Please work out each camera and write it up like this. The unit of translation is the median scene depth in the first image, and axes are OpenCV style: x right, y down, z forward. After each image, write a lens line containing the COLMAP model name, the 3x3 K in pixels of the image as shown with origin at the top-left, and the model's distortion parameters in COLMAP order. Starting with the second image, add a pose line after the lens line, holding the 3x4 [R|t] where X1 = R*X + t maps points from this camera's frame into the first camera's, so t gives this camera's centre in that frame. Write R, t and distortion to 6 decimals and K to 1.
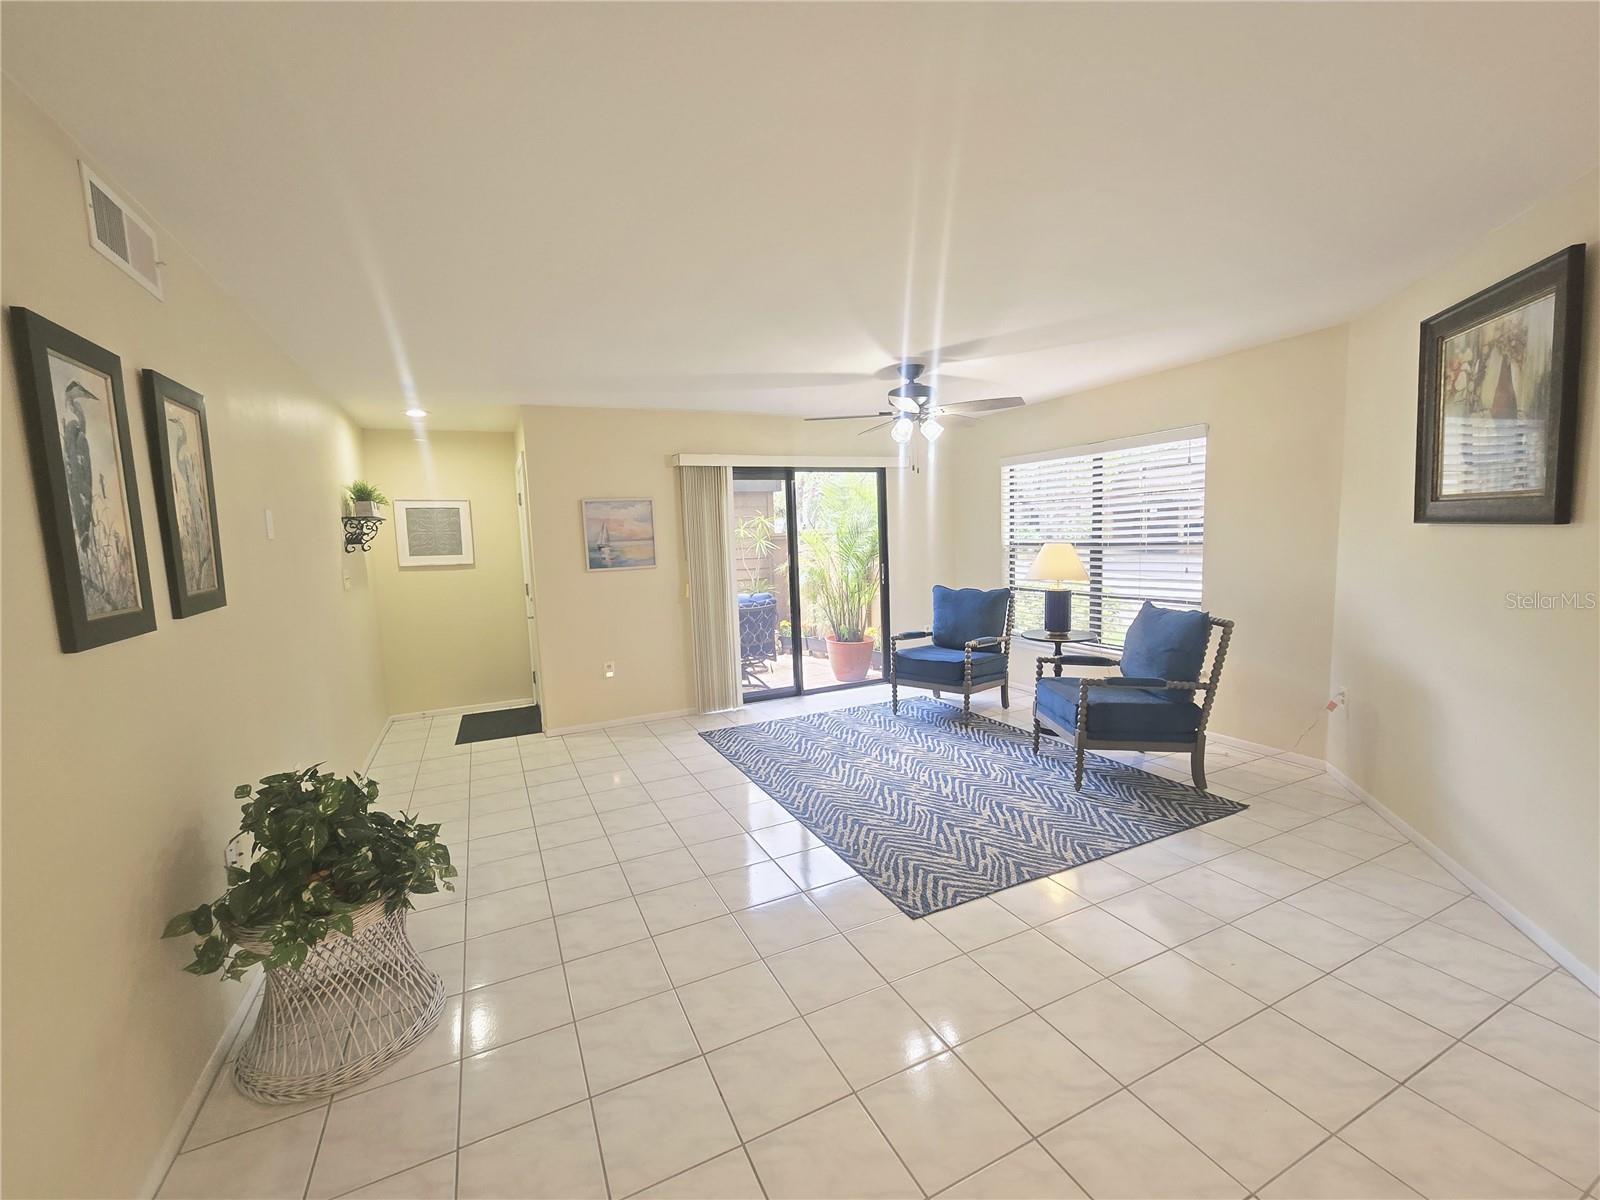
lens RADIAL K [[662.8, 0, 788.8], [0, 662.8, 599.4], [0, 0, 1]] dist [-0.001308, 0.000528]
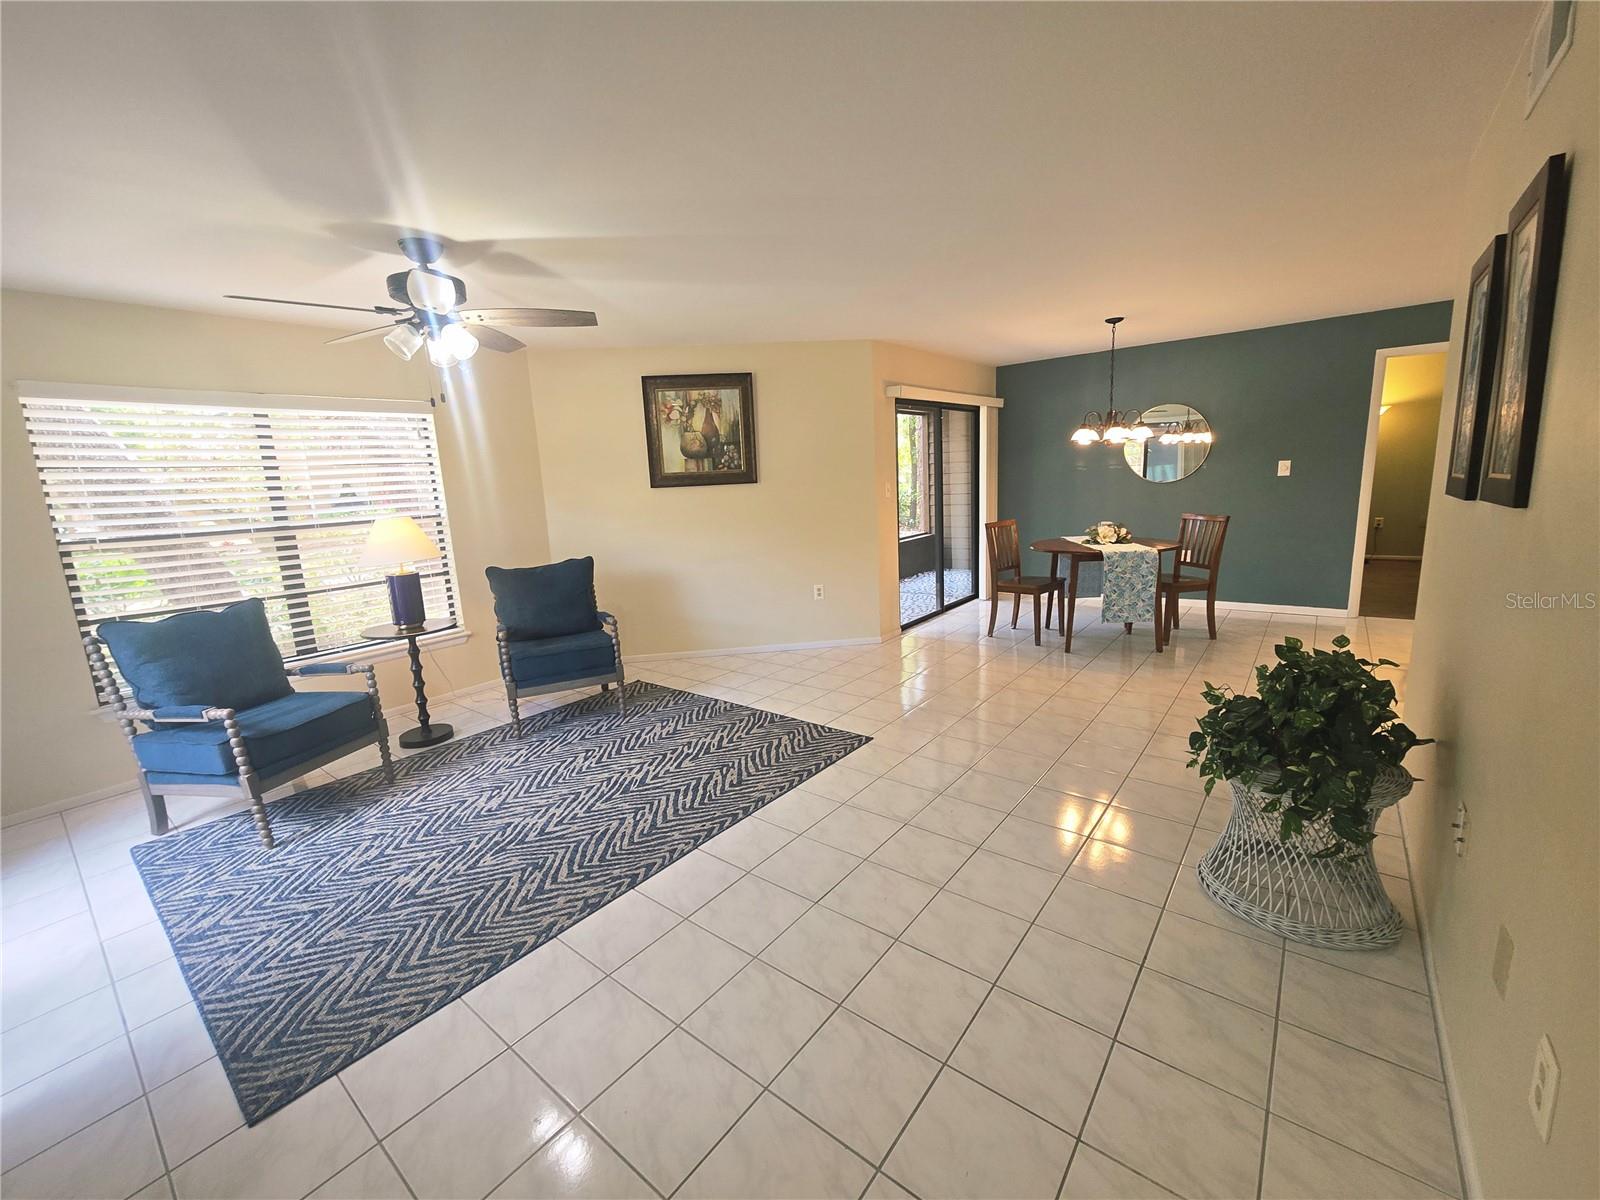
lens RADIAL K [[656.3, 0, 791.2], [0, 656.3, 597.4], [0, 0, 1]] dist [-0.000783, -0.000706]
pose [[-0.433081, -0.103503, 0.895393, -0.510442], [0.155342, 0.969950, 0.187257, -0.060338], [-0.887868, 0.220190, -0.403989, 0.857825]]
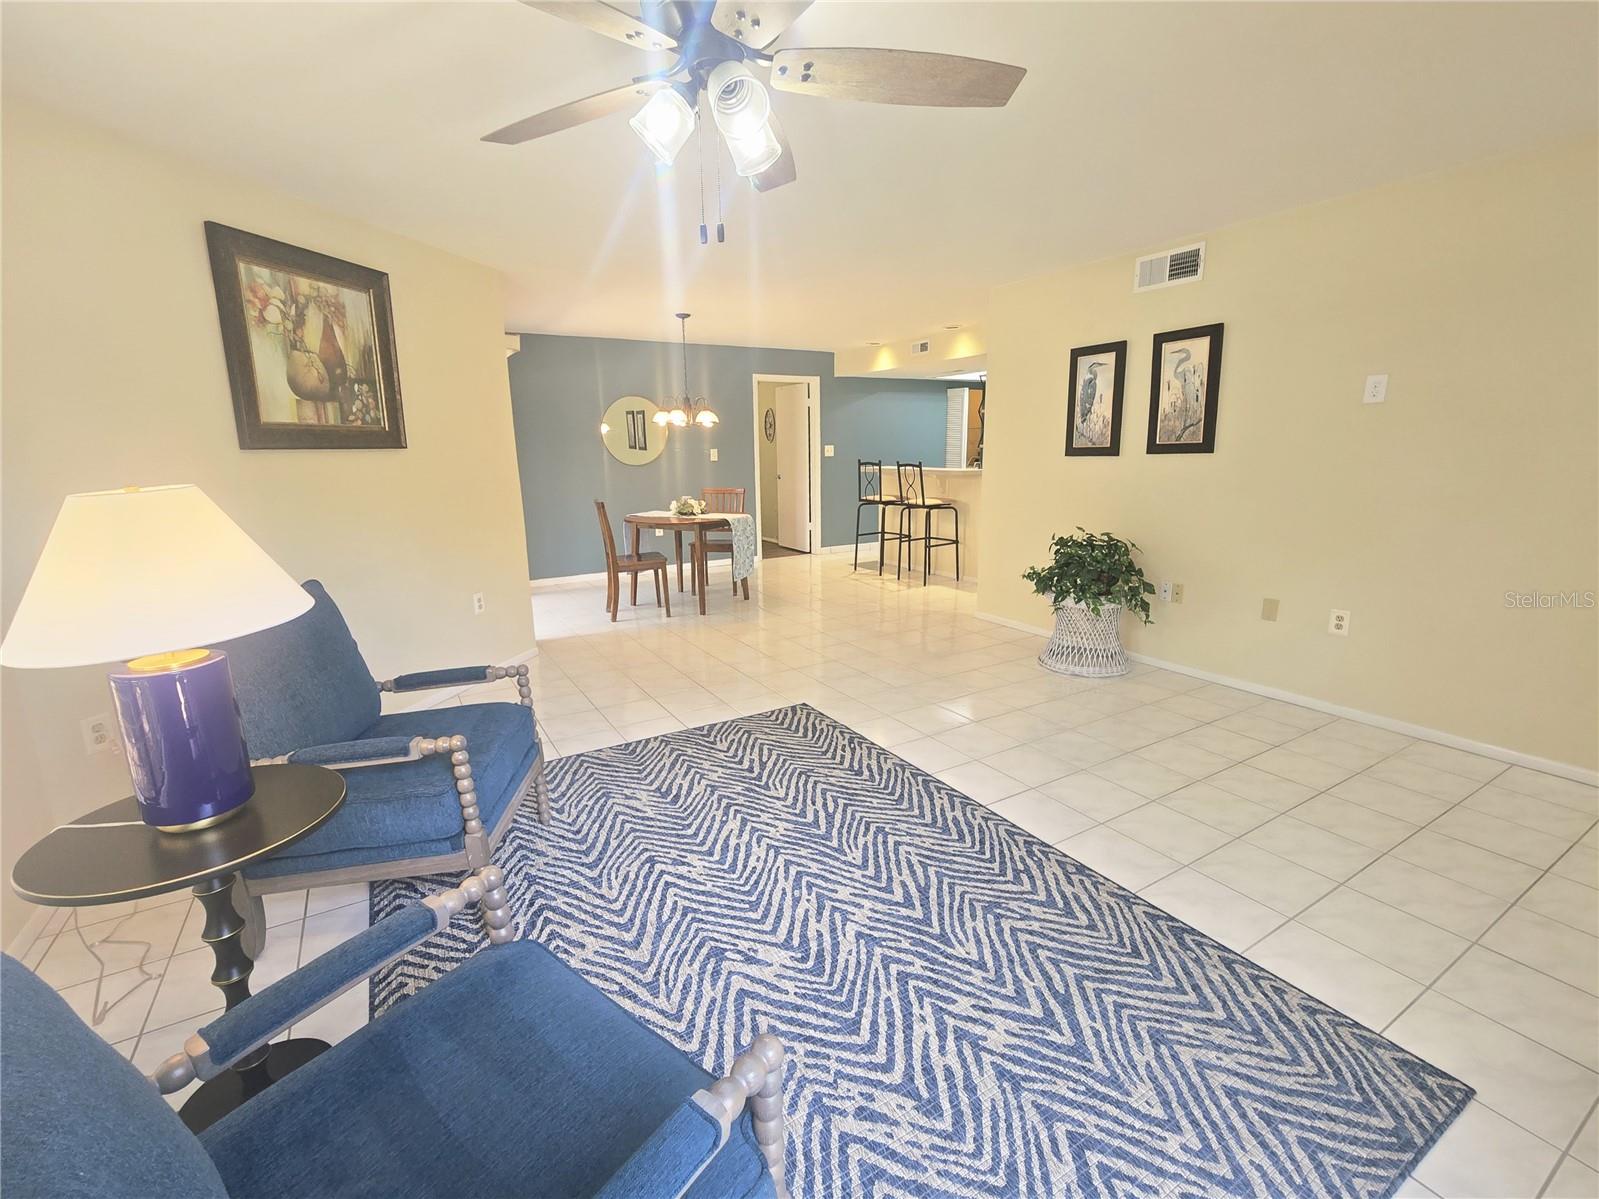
lens RADIAL K [[695.6, 0, 780.6], [0, 695.6, 594.4], [0, 0, 1]] dist [-0.000082, -0.003957]
pose [[-0.994730, 0.073930, -0.071034, 0.168690], [0.048775, 0.950659, 0.306380, -0.108832], [0.090179, 0.301301, -0.949255, 1.212202]]
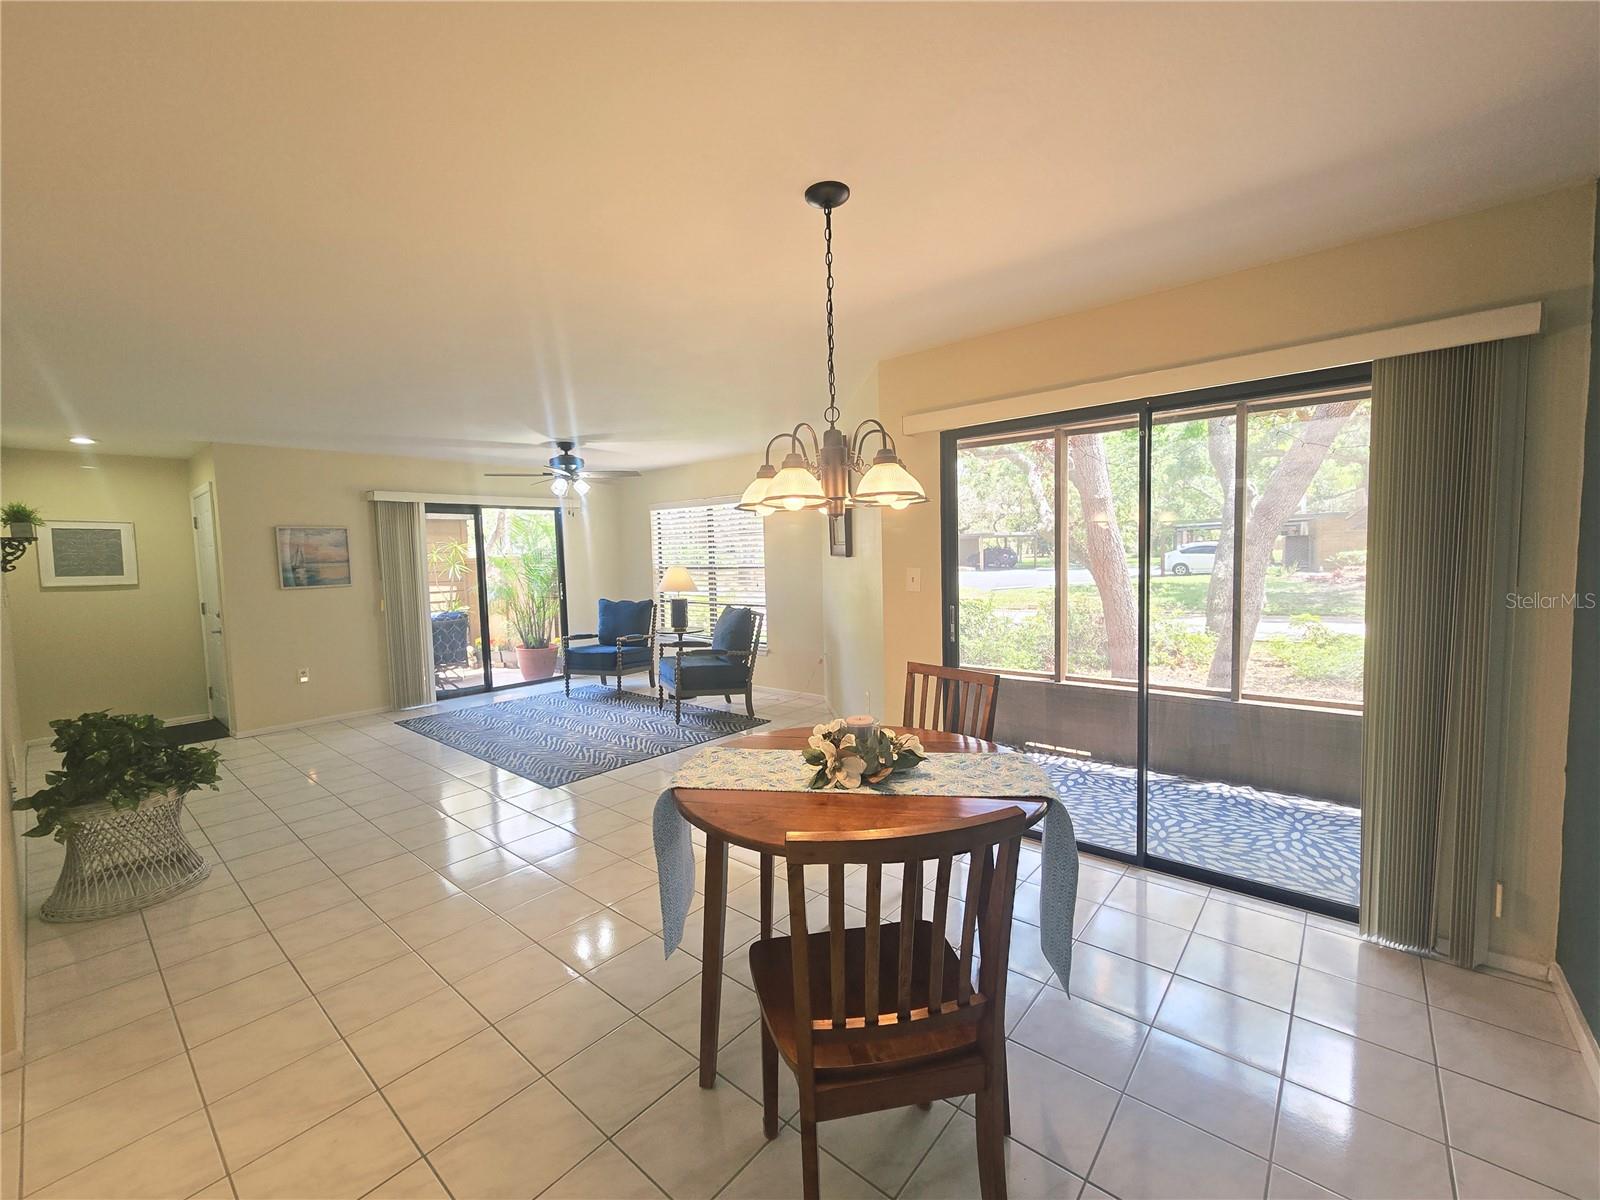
lens RADIAL K [[662.8, 0, 788.8], [0, 662.8, 599.4], [0, 0, 1]] dist [-0.001308, 0.000528]
pose [[0.913908, -0.013840, 0.405684, 0.033624], [0.030183, 0.998969, -0.033913, 0.041356], [-0.404797, 0.043238, 0.913384, -0.405286]]
